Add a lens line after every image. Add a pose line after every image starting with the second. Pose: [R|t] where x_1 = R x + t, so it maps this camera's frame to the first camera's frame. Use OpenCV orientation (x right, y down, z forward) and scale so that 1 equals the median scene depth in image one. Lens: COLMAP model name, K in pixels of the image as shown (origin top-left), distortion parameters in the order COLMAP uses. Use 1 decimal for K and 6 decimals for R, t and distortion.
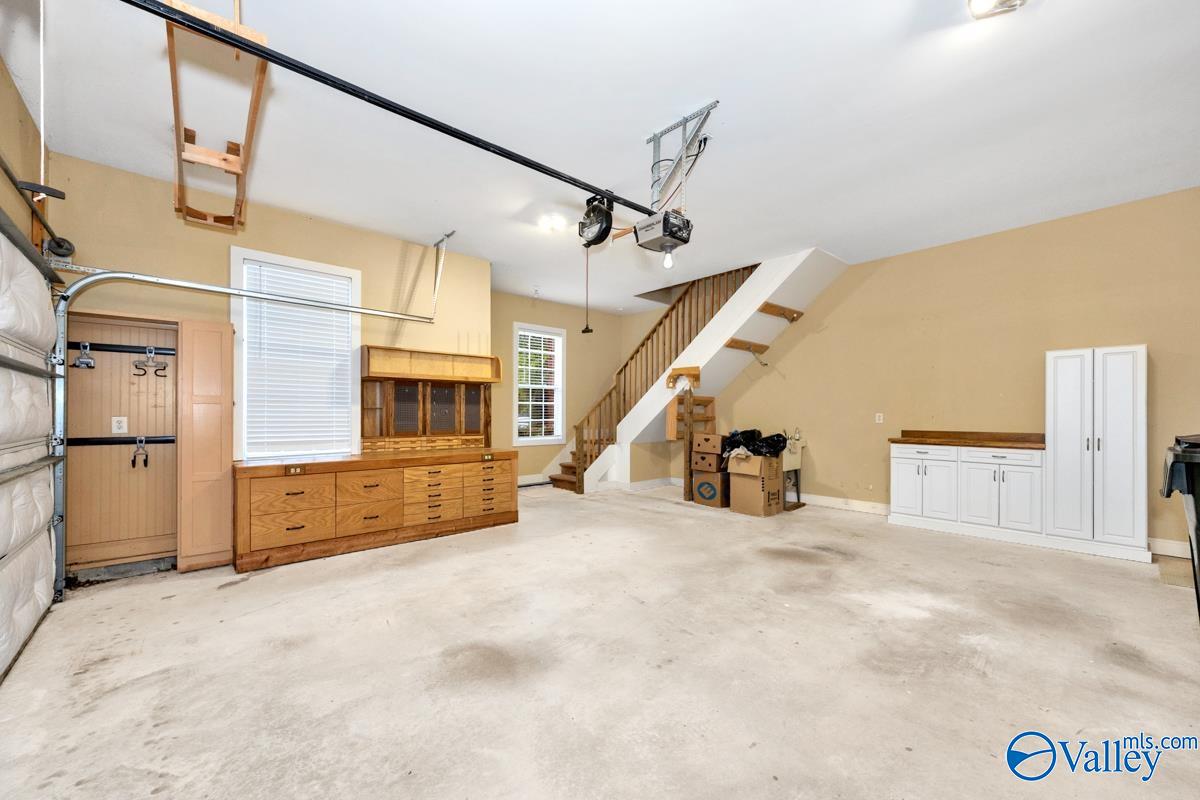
lens RADIAL K [[470.4, 0, 604.6], [0, 470.4, 412.5], [0, 0, 1]] dist [0.000346, -0.000061]
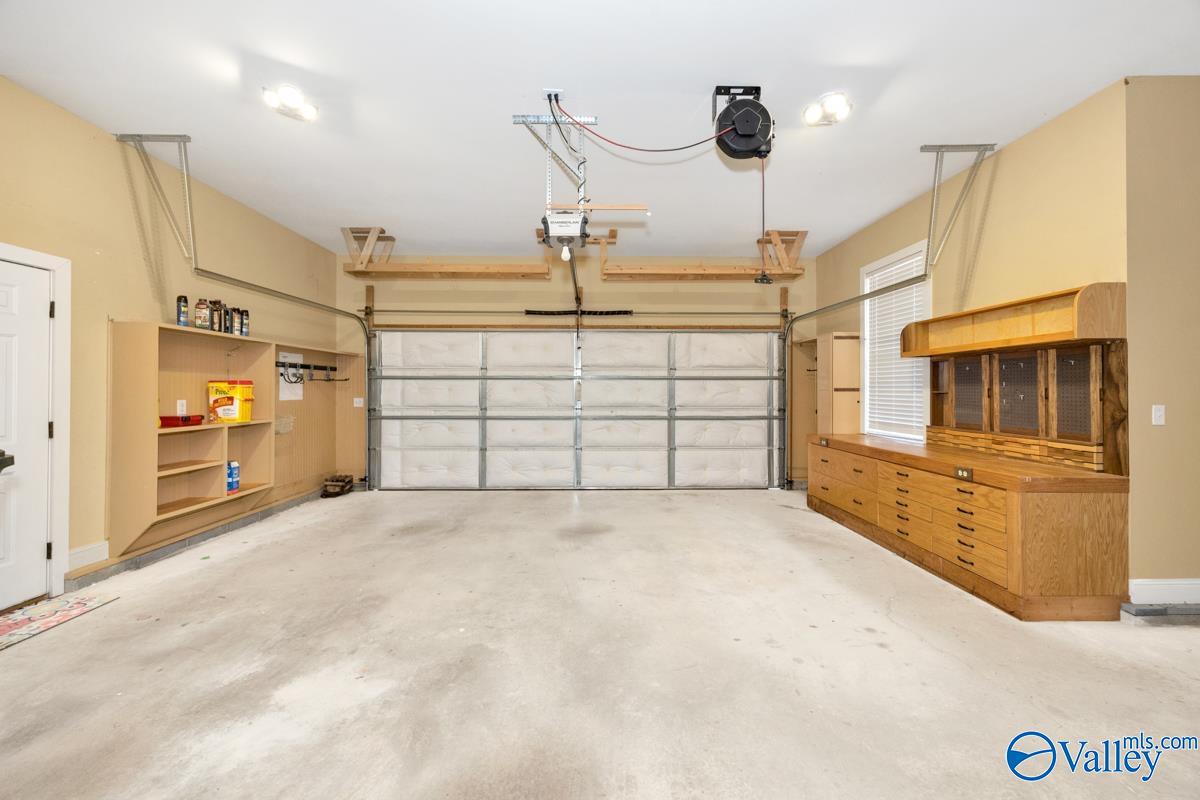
lens RADIAL K [[467.2, 0, 604.3], [0, 467.2, 395.4], [0, 0, 1]] dist [0.000110, -0.000281]
pose [[-0.666363, 0.008355, -0.745580, 0.695680], [0.003537, 0.999961, 0.008045, -0.016499], [0.745619, 0.002724, -0.666367, 1.448471]]
